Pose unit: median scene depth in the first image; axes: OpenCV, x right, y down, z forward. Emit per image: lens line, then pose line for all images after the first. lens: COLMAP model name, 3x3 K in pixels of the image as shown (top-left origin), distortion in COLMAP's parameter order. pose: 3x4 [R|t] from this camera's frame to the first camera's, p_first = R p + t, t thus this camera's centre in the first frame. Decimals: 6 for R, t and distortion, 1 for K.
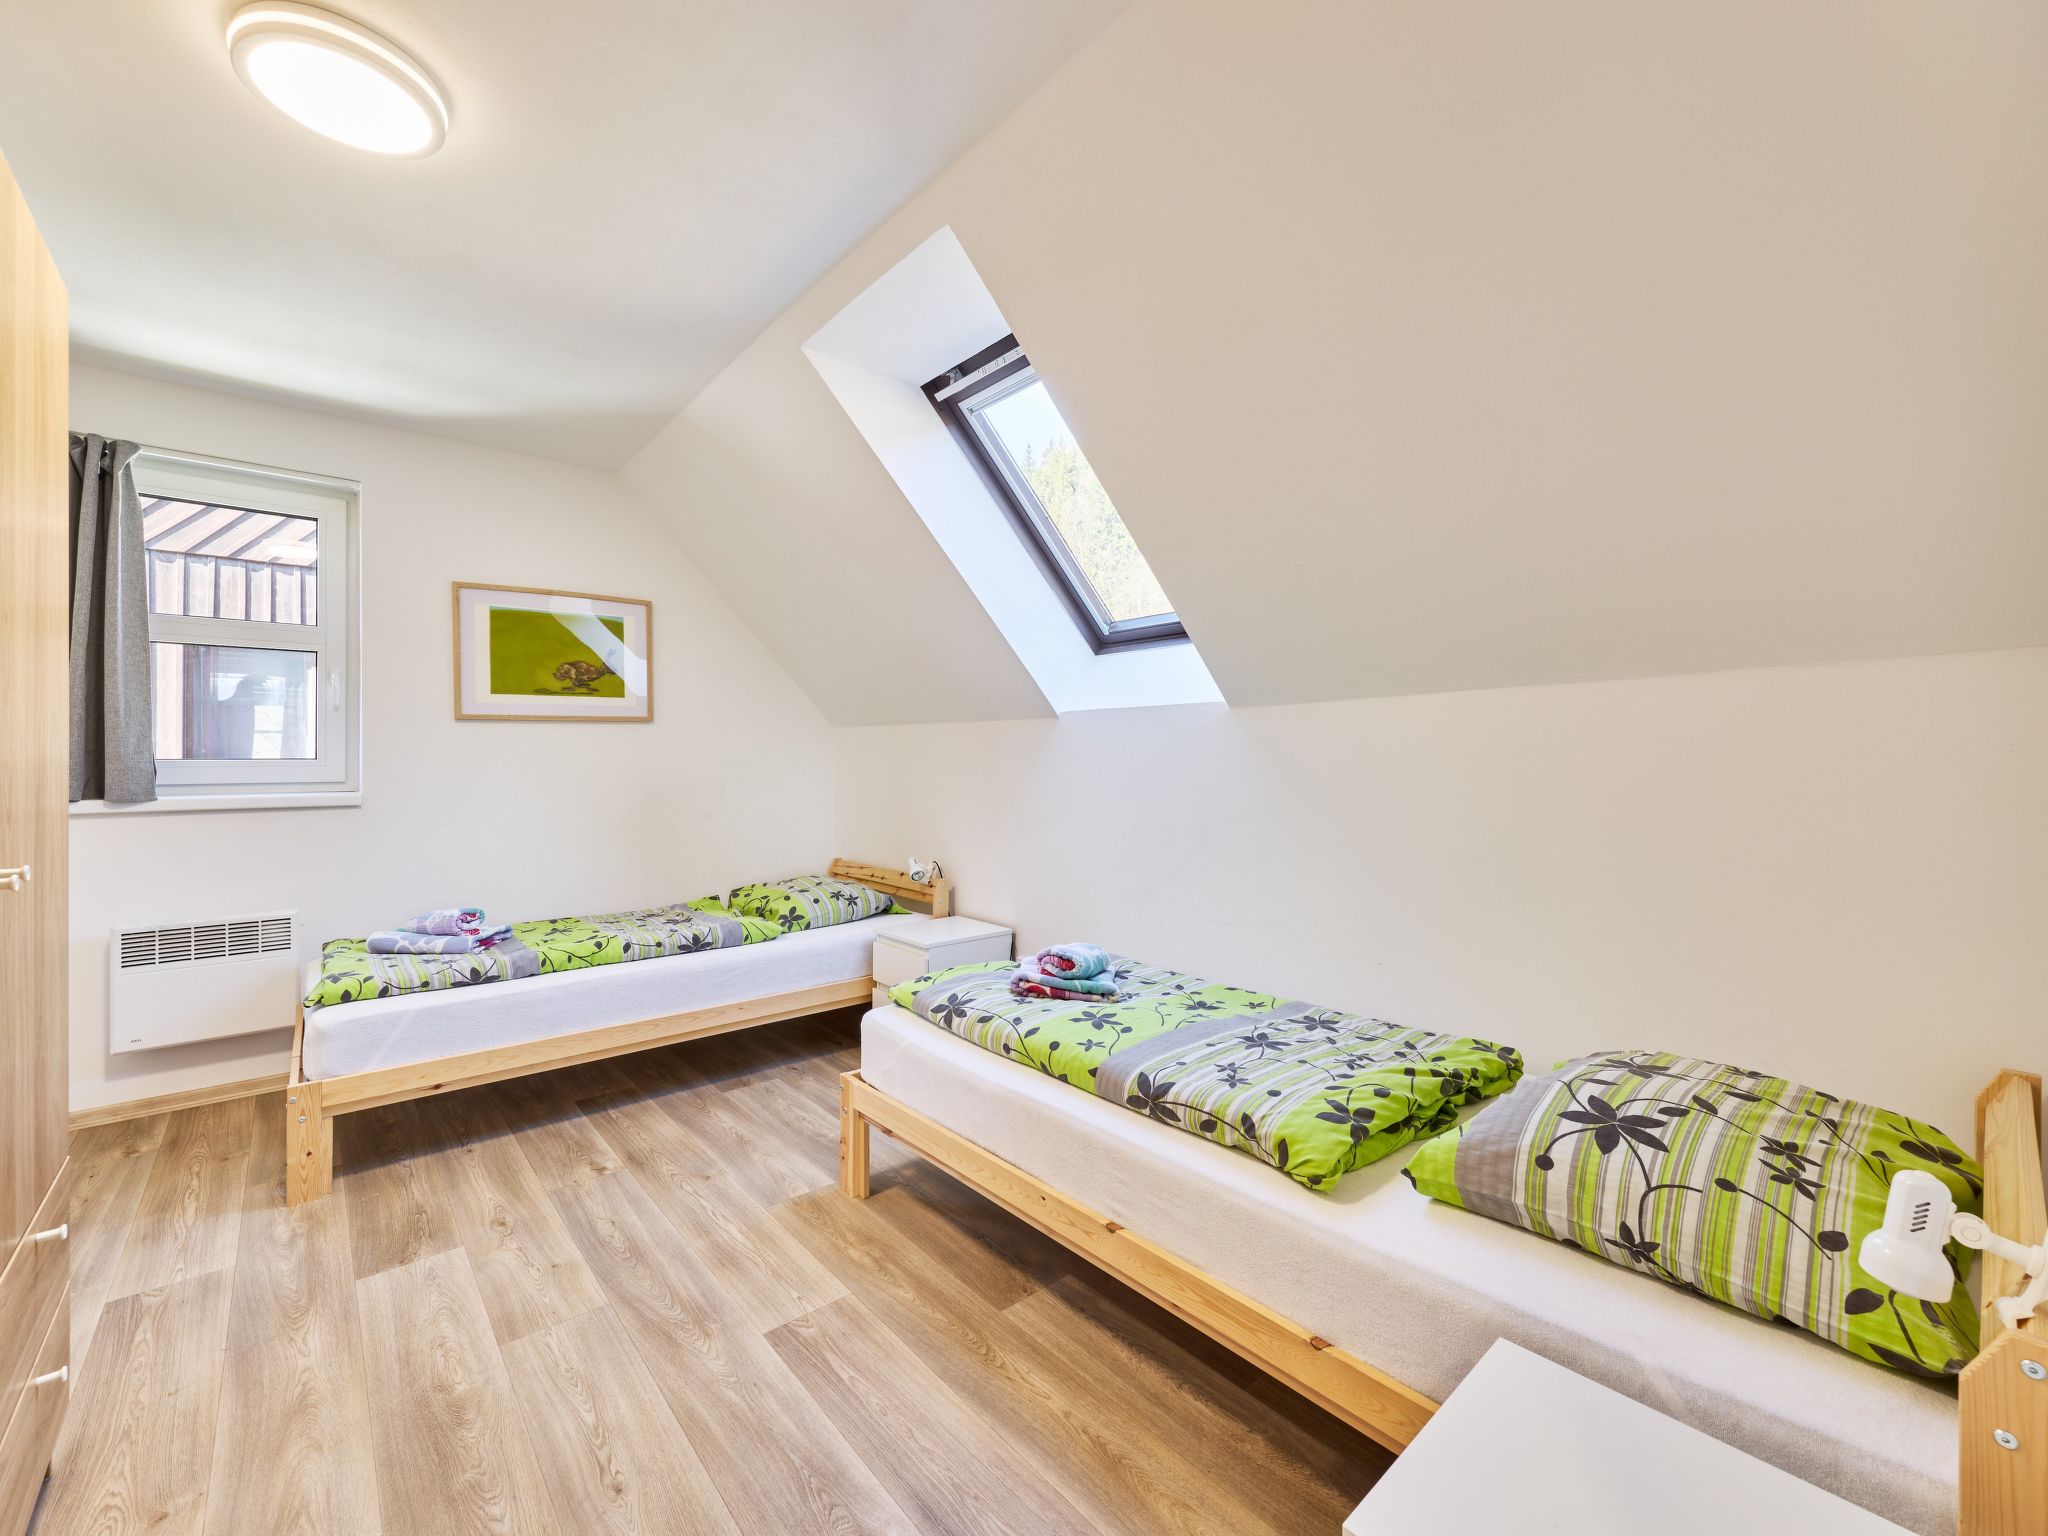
lens RADIAL K [[841.0, 0, 1024.0], [0, 841.0, 768.0], [0, 0, 1]] dist [-0.001401, -0.000406]
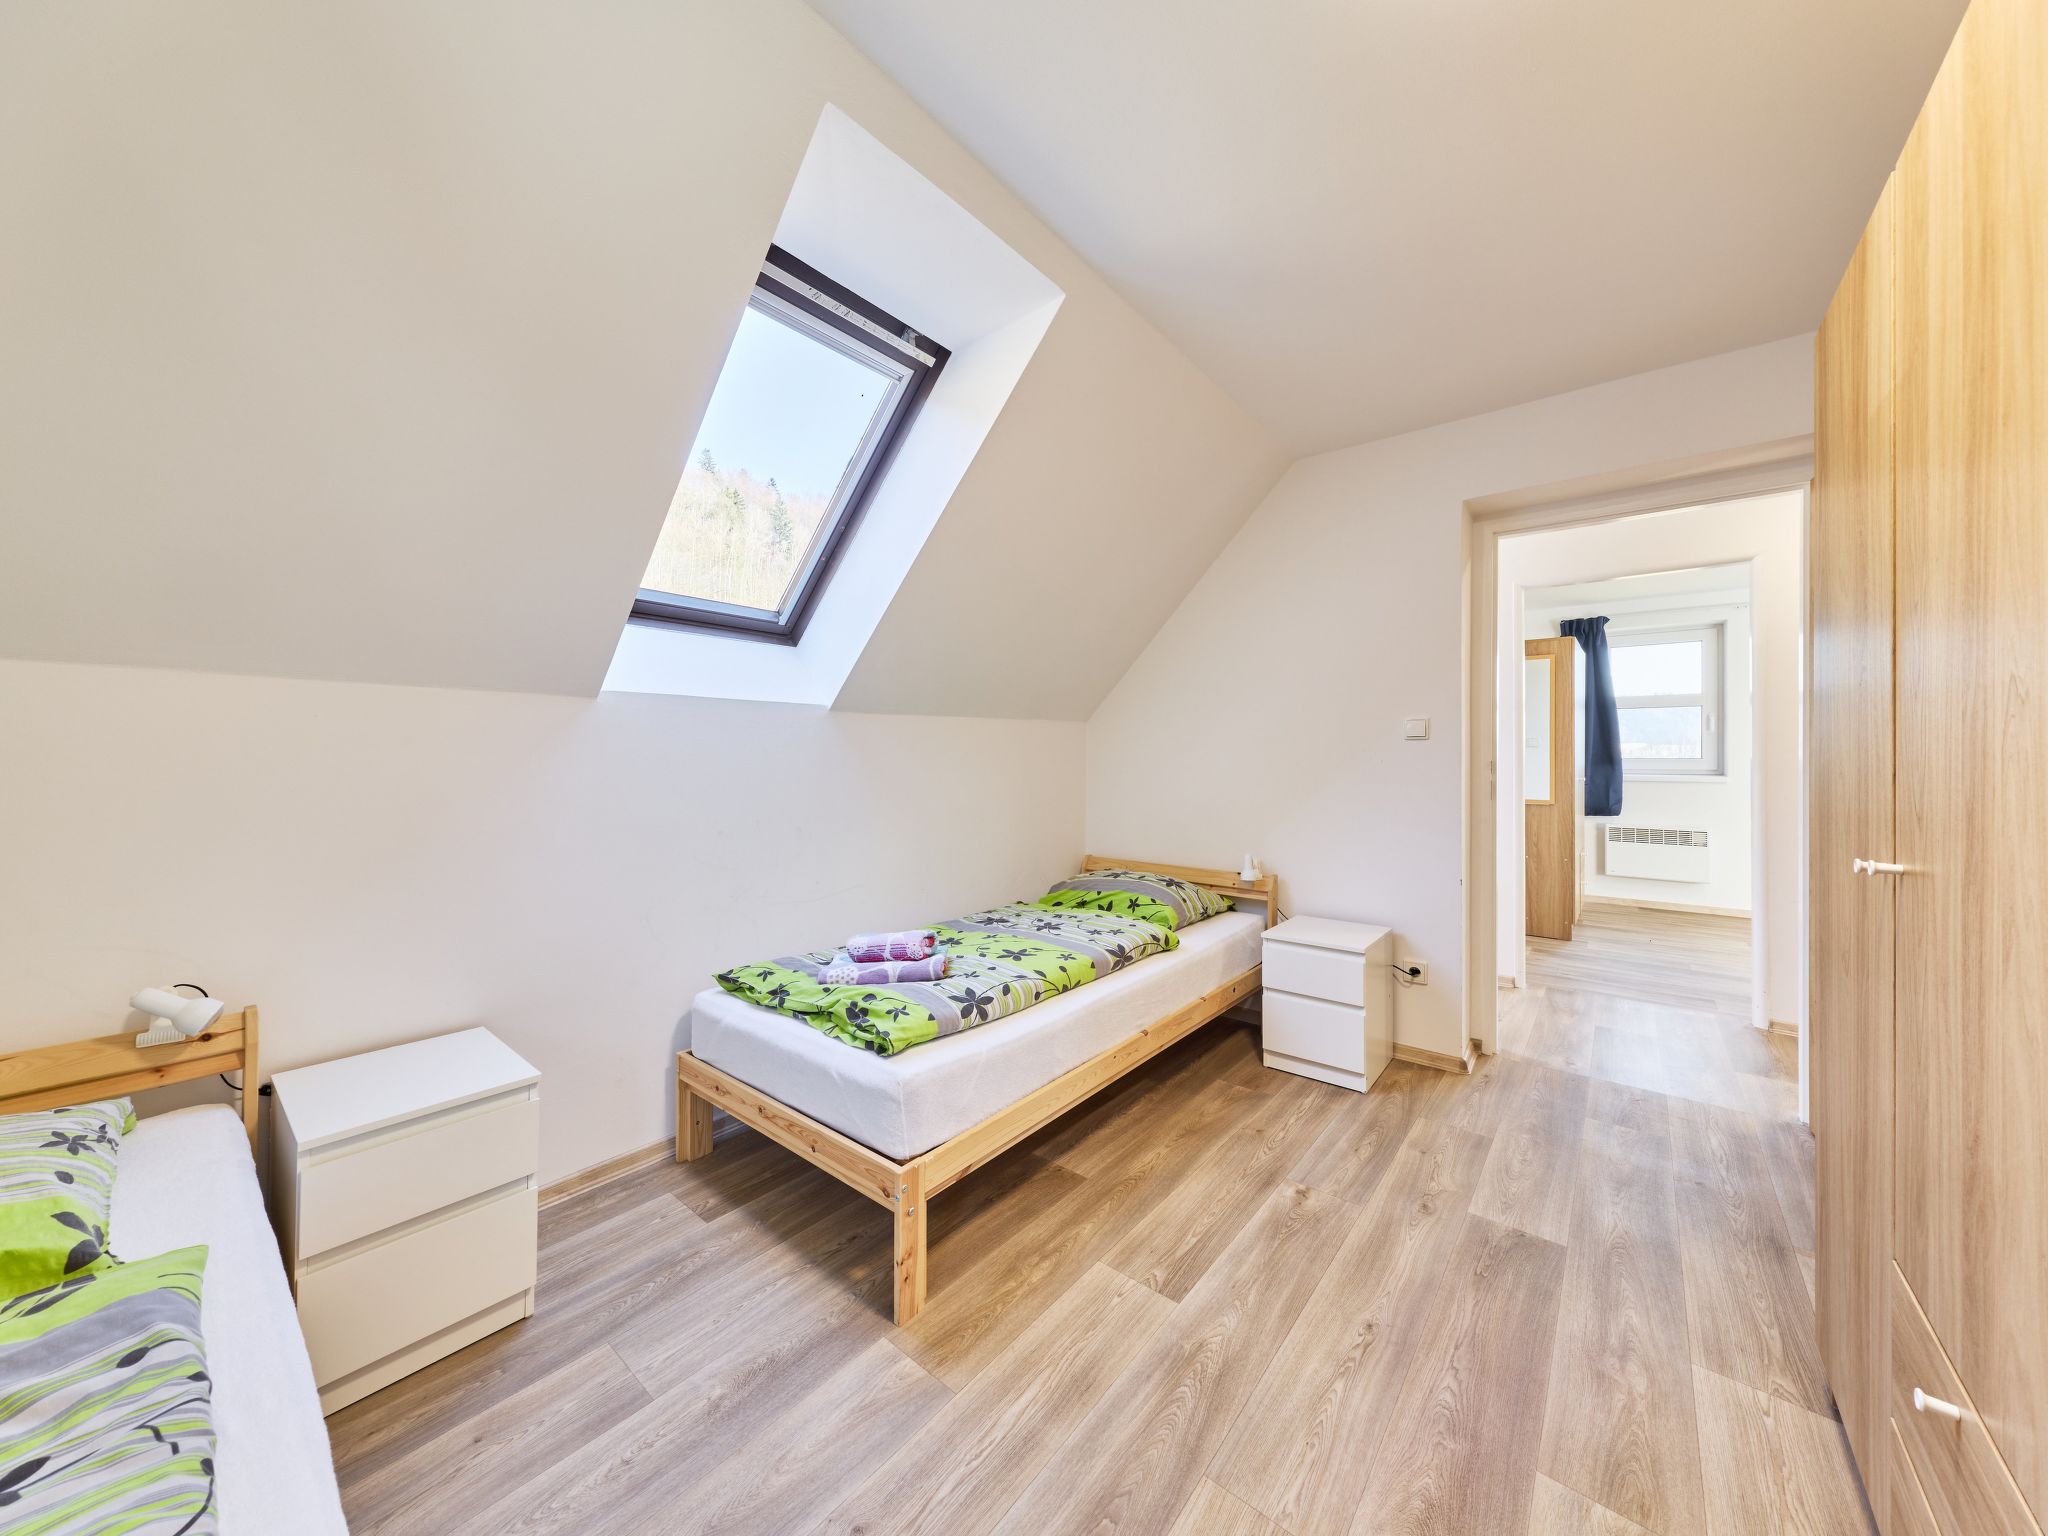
lens RADIAL K [[738.6, 0, 1026.5], [0, 738.6, 792.4], [0, 0, 1]] dist [0.000084, 0.000028]
pose [[-0.171504, -0.049355, 0.983946, -1.235666], [0.005198, 0.998685, 0.051000, -0.004232], [-0.985170, 0.013862, -0.171022, 1.438050]]
